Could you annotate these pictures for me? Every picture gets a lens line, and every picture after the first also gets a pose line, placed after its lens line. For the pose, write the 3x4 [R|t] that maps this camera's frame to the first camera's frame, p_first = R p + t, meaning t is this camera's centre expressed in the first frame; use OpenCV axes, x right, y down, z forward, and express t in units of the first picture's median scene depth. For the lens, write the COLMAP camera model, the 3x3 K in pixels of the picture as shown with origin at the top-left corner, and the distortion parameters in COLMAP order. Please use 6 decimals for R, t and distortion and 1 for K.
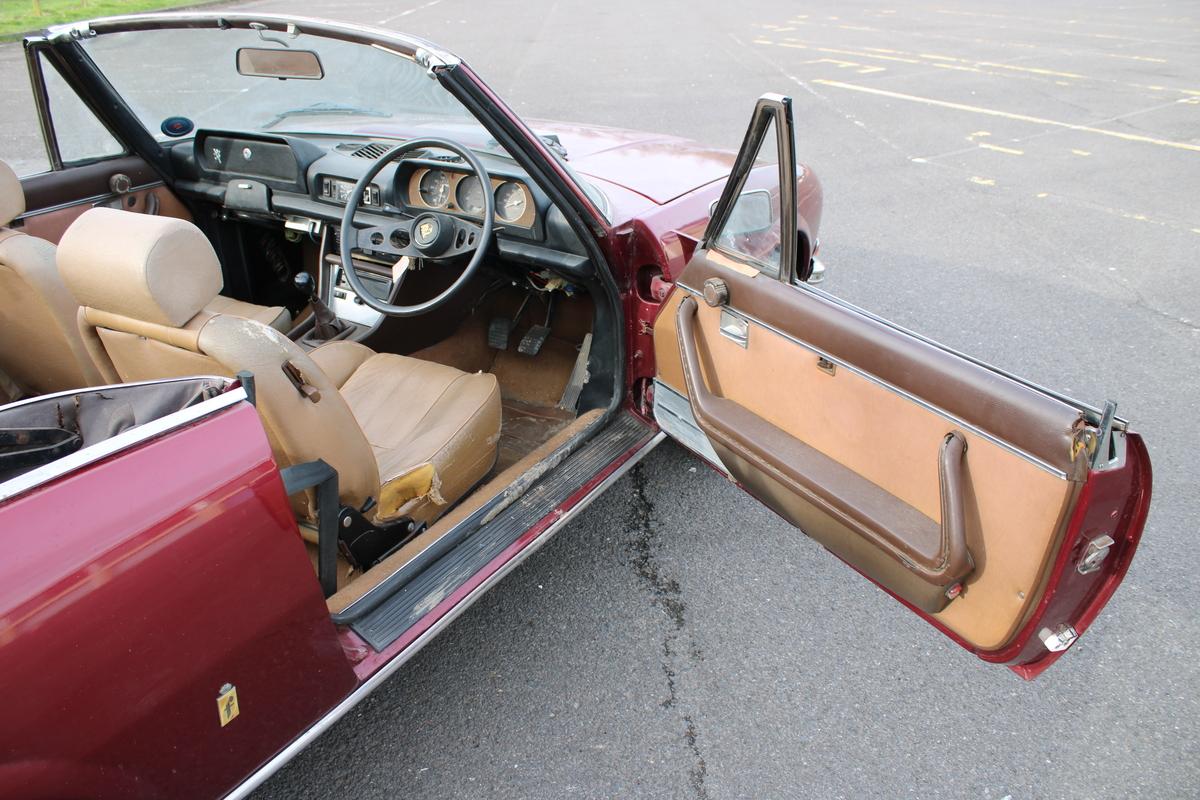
lens RADIAL K [[998.6, 0, 600.0], [0, 998.6, 400.0], [0, 0, 1]] dist [-0.175609, 0.164481]
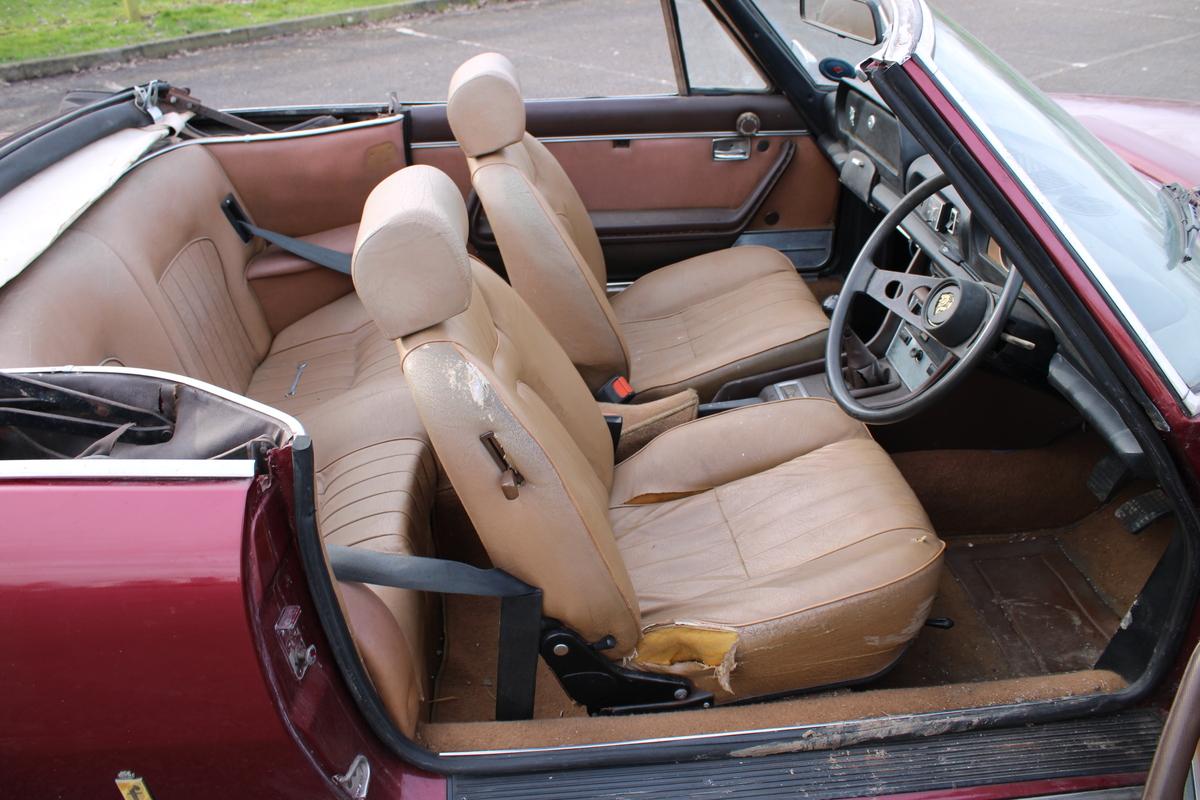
lens RADIAL K [[998.6, 0, 600.0], [0, 998.6, 400.0], [0, 0, 1]] dist [-0.175609, 0.164481]
pose [[0.570588, 0.387001, -0.724334, 0.189021], [-0.327104, 0.916119, 0.231795, -0.192348], [0.753281, 0.104674, 0.649316, 0.430950]]
